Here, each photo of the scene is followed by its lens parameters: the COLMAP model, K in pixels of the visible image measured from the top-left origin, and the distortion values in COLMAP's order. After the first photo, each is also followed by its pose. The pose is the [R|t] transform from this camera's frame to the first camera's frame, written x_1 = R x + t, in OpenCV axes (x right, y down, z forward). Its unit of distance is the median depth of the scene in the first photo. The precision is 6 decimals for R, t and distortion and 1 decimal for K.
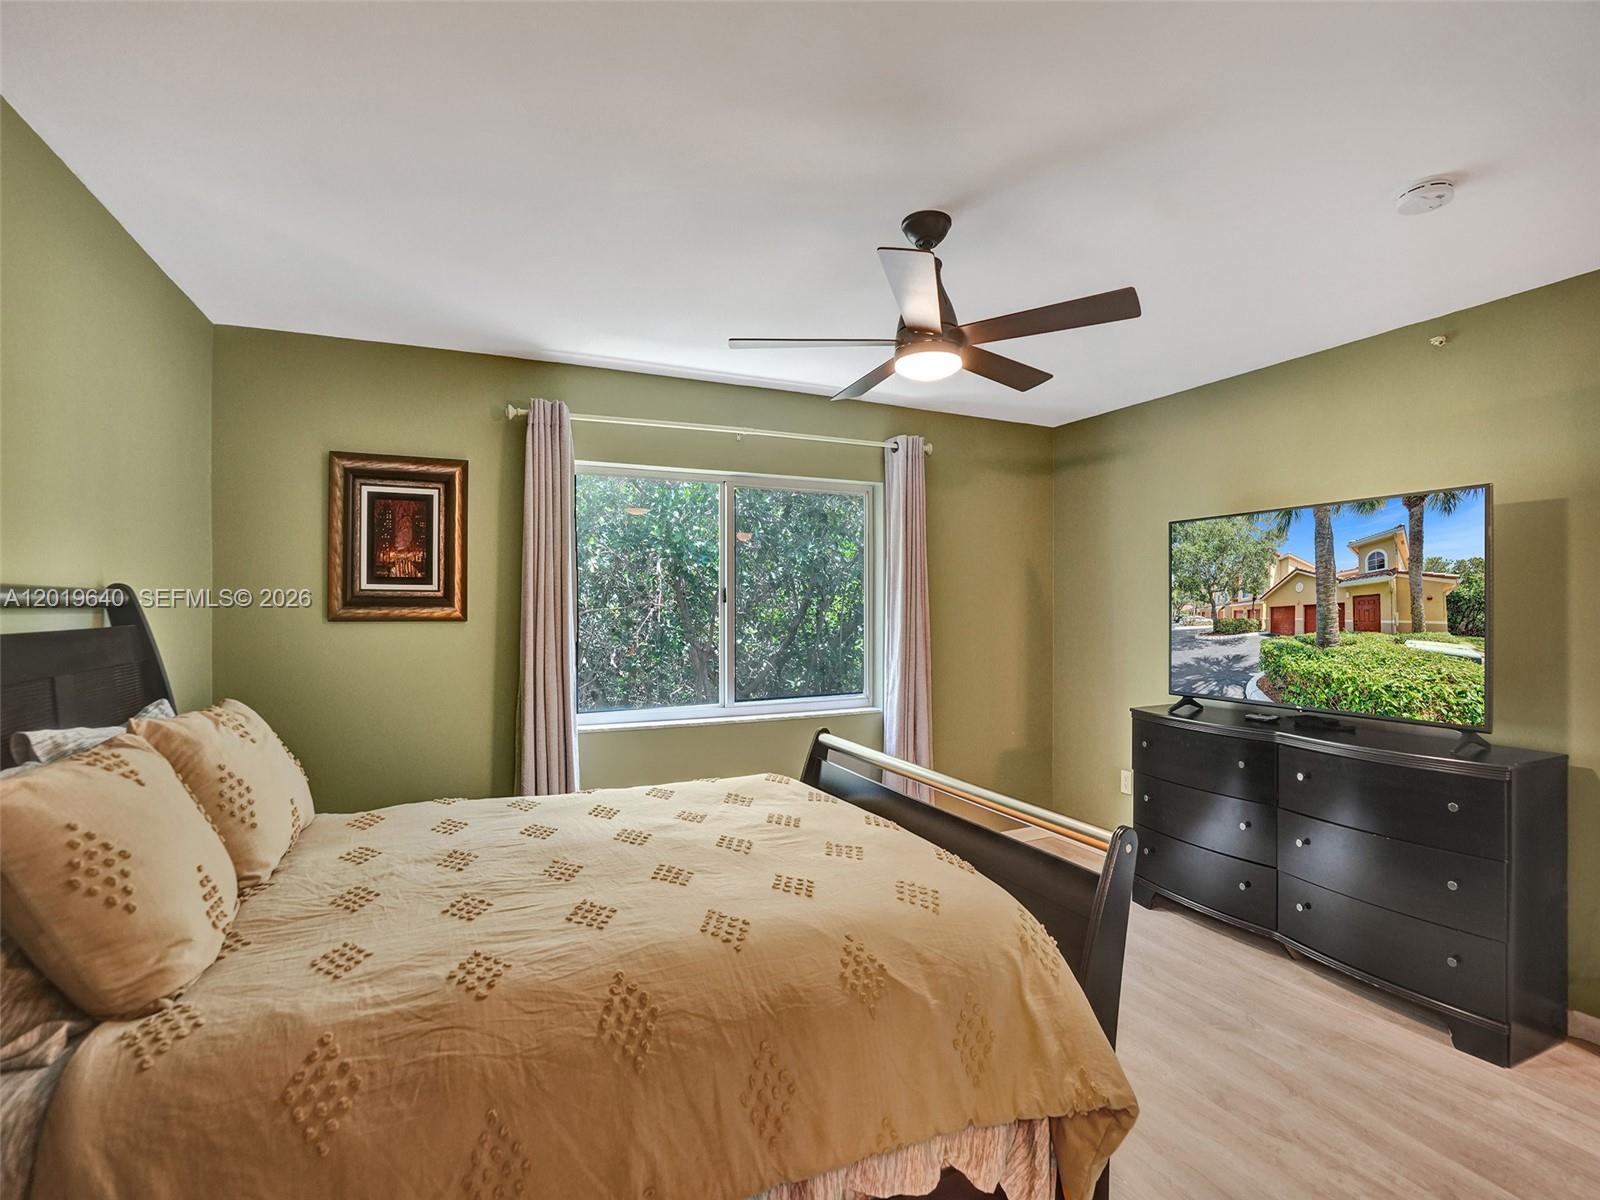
lens RADIAL K [[757.2, 0, 803.5], [0, 757.2, 617.3], [0, 0, 1]] dist [-0.065377, 0.020491]
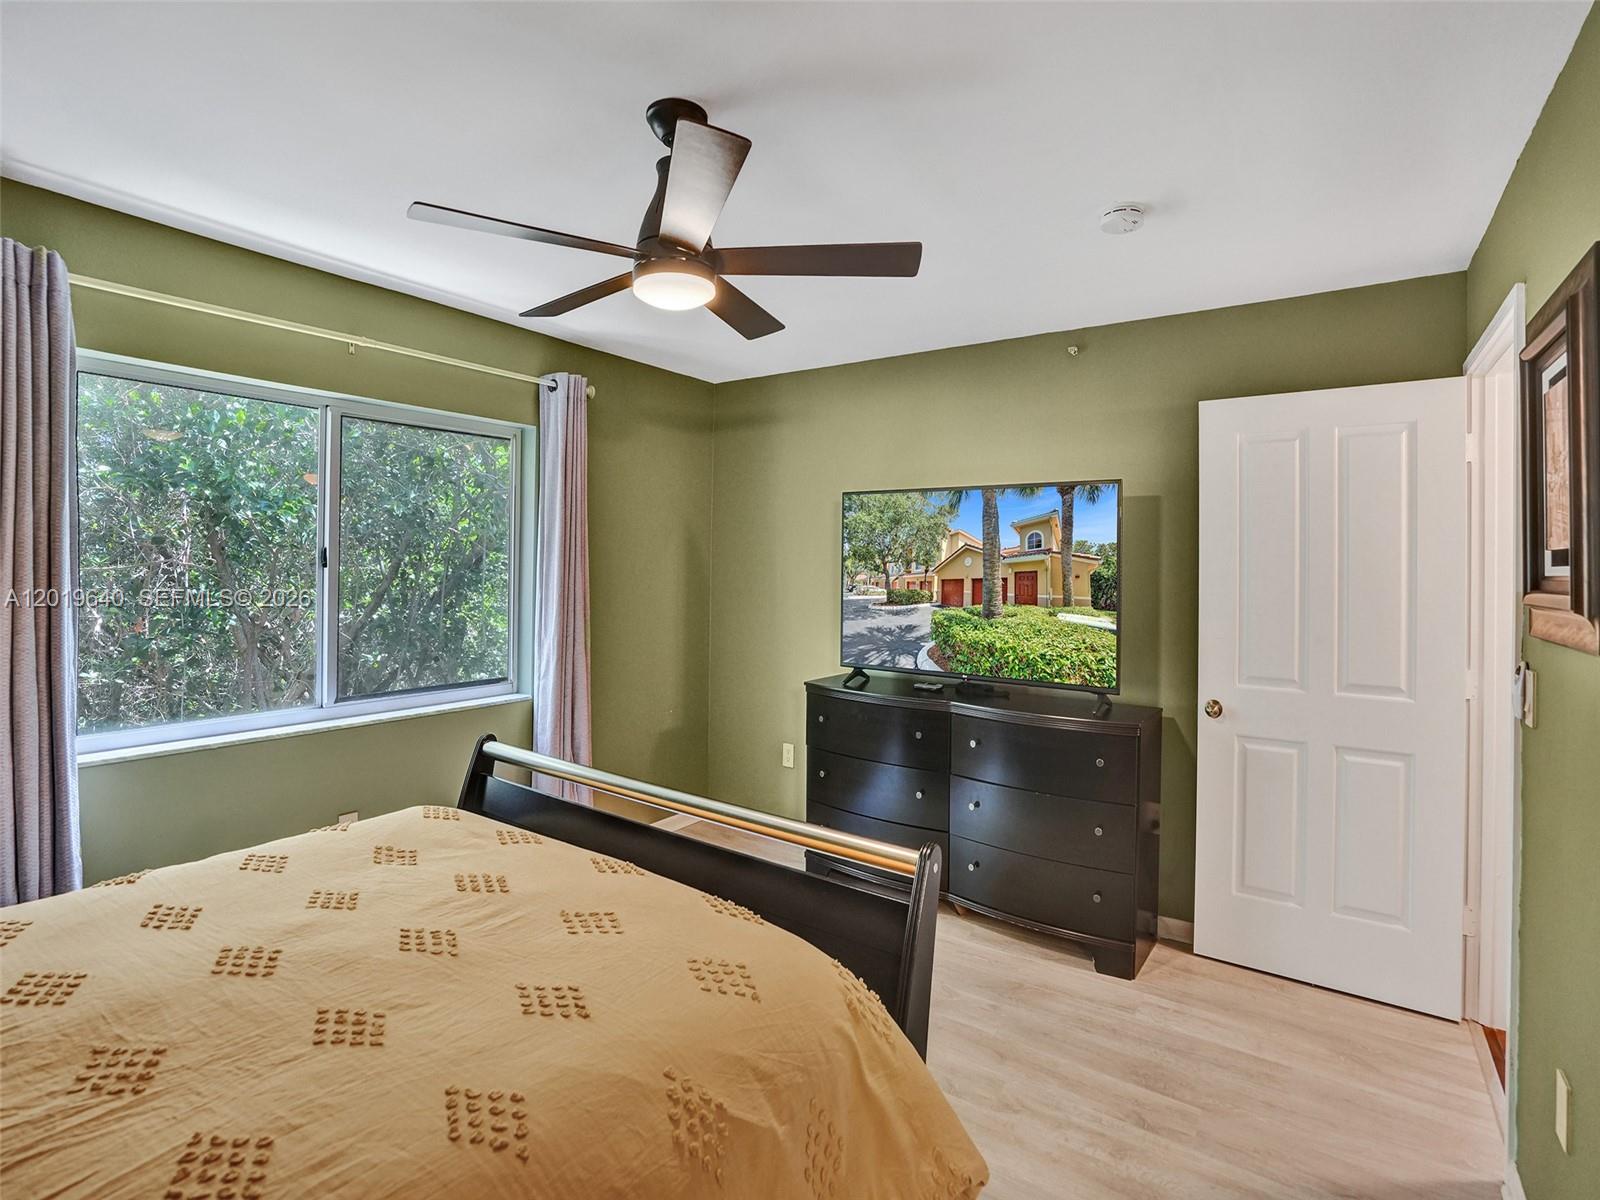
lens RADIAL K [[788.5, 0, 810.0], [0, 788.5, 569.9], [0, 0, 1]] dist [-0.065562, 0.018985]
pose [[0.863559, 0.016443, 0.503980, -0.105611], [-0.017521, 0.999843, -0.002599, -0.025886], [-0.503944, -0.006586, 0.863711, 0.168235]]
